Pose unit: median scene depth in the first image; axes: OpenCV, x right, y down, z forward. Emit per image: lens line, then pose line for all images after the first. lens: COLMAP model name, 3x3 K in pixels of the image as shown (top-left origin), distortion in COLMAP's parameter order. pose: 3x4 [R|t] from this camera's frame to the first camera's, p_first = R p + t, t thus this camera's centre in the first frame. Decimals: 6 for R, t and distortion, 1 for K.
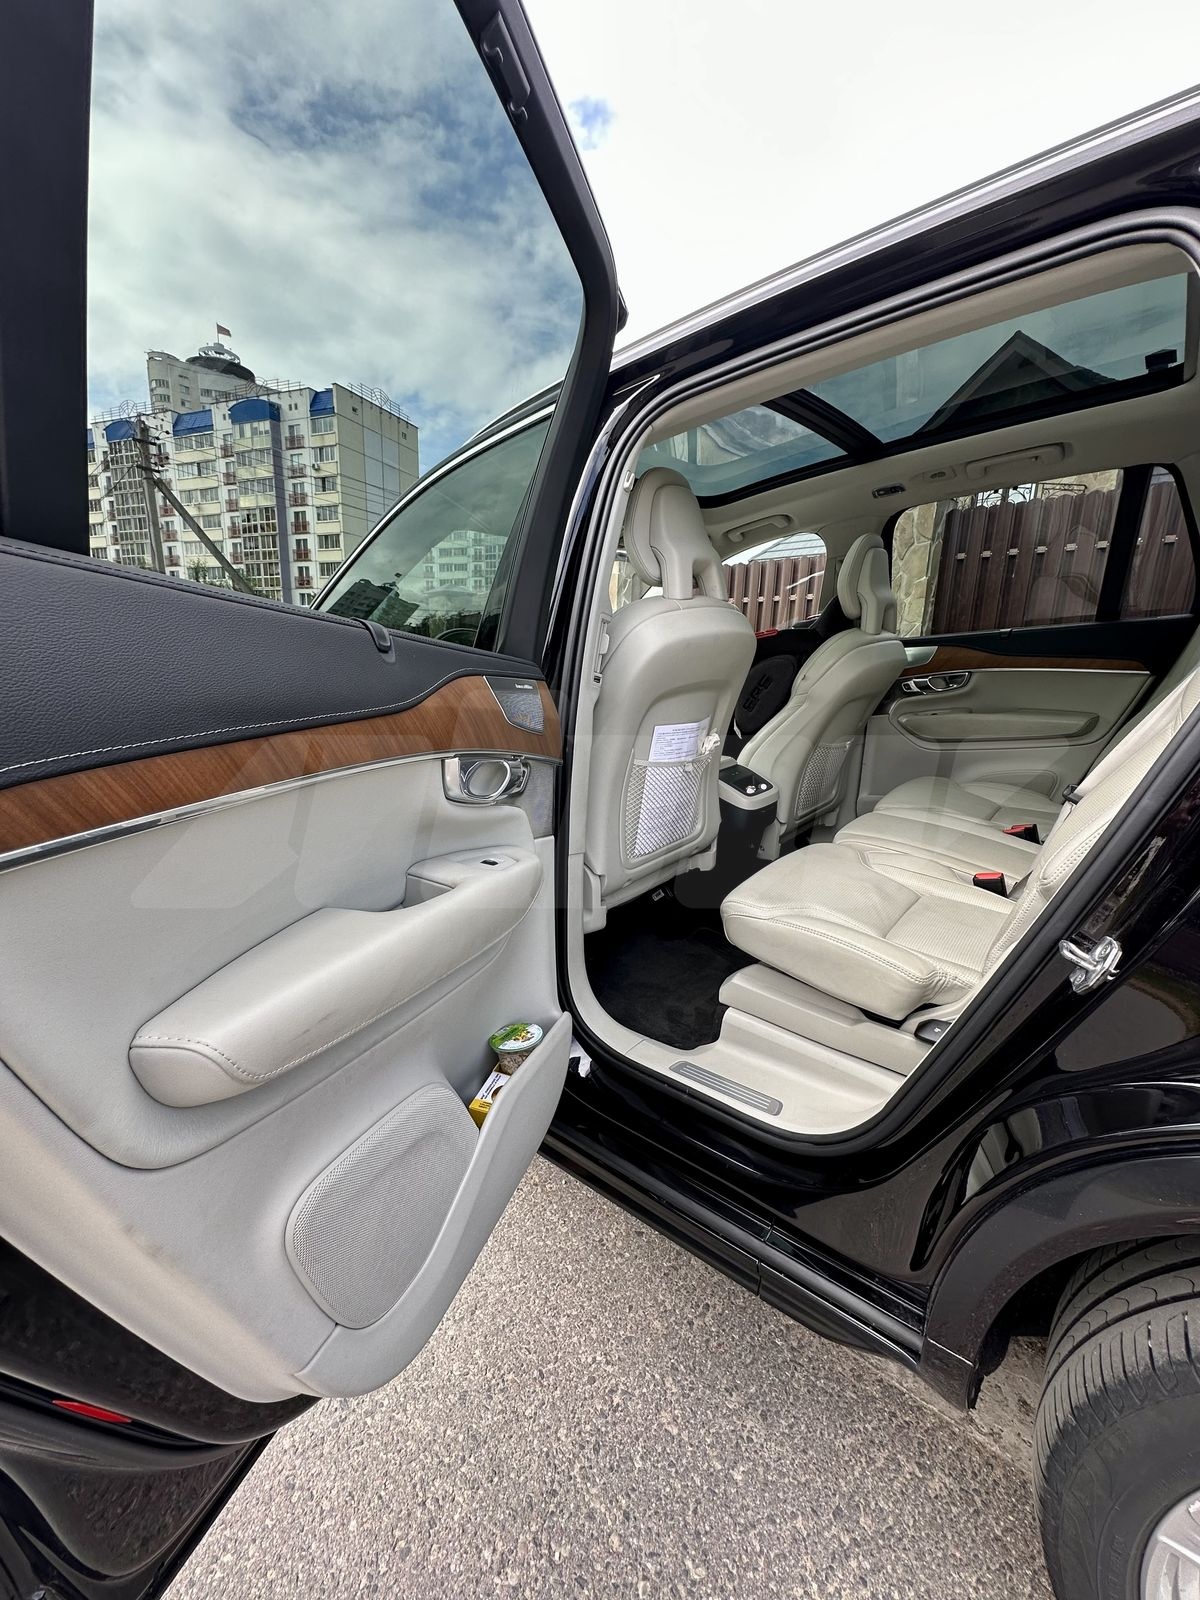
lens RADIAL K [[645.6, 0, 600.0], [0, 645.6, 800.0], [0, 0, 1]] dist [-0.006979, -0.000200]
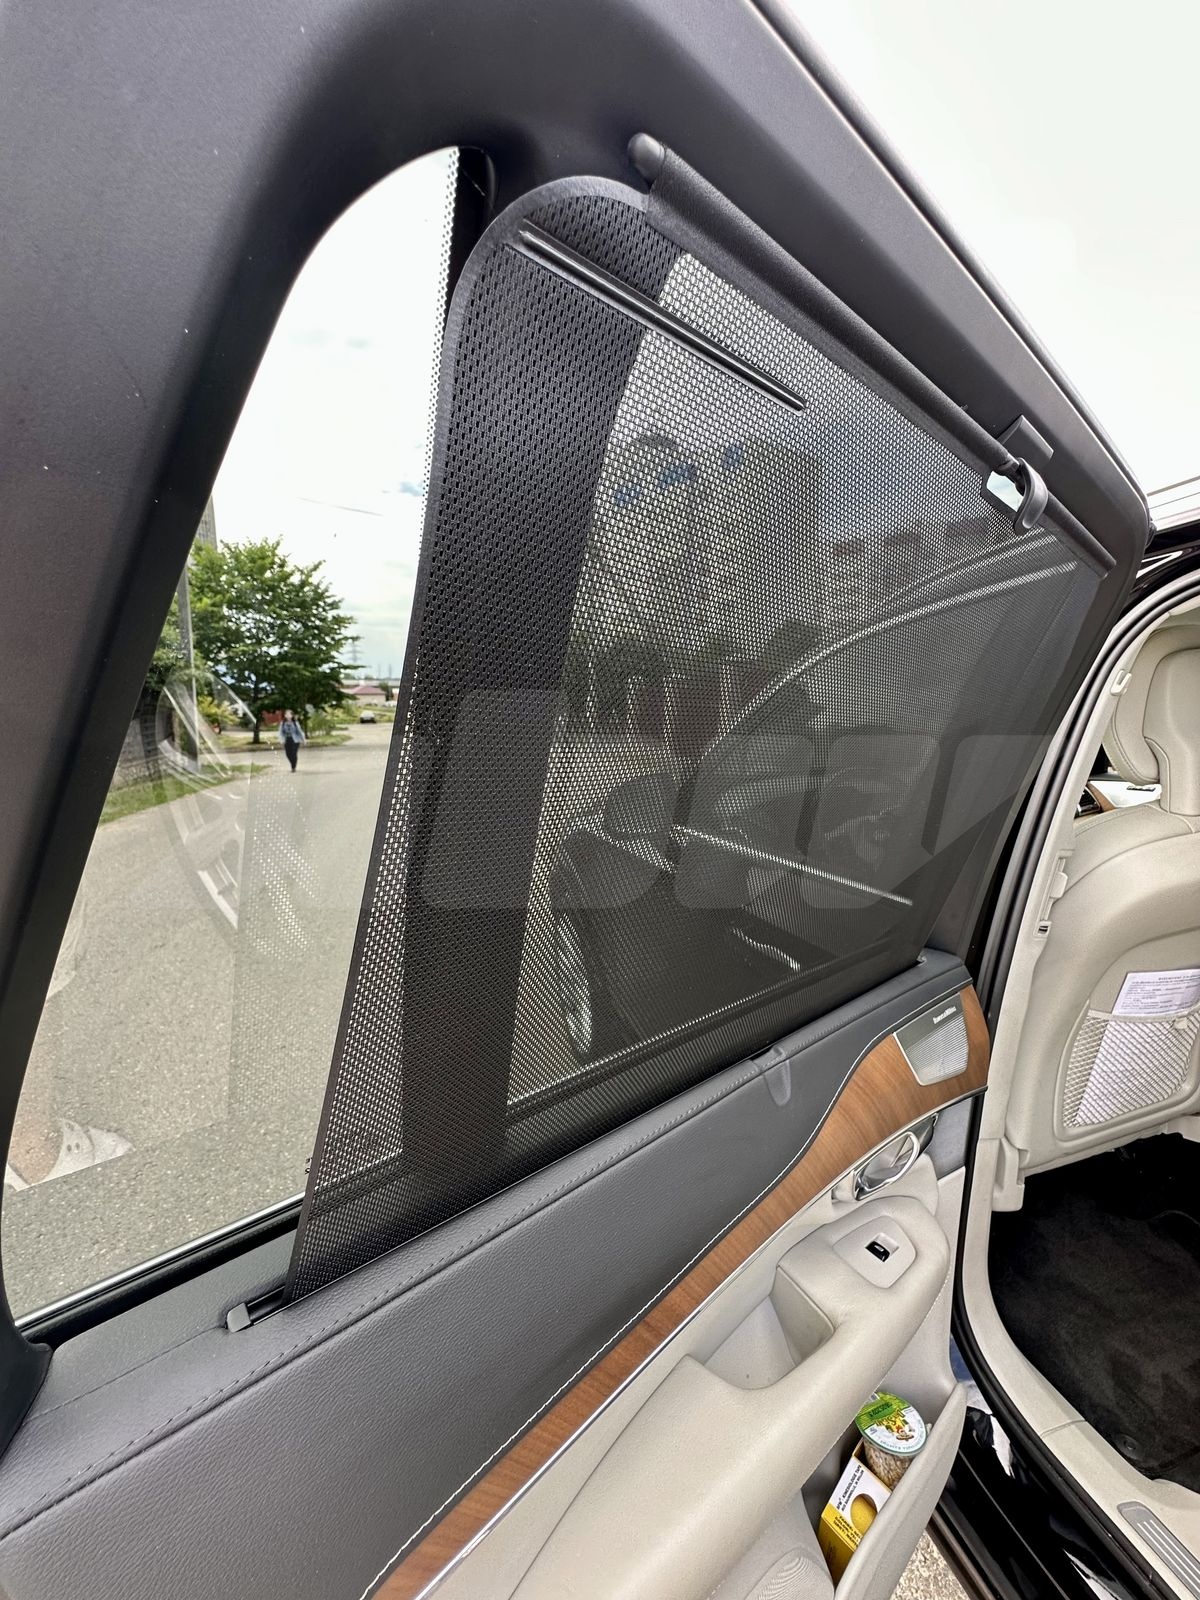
lens RADIAL K [[645.6, 0, 600.0], [0, 645.6, 800.0], [0, 0, 1]] dist [-0.006979, -0.000200]
pose [[0.842920, 0.073547, -0.532989, -0.044882], [-0.094599, 0.995440, -0.012247, -0.241211], [0.529657, 0.060743, 0.846034, 0.061513]]
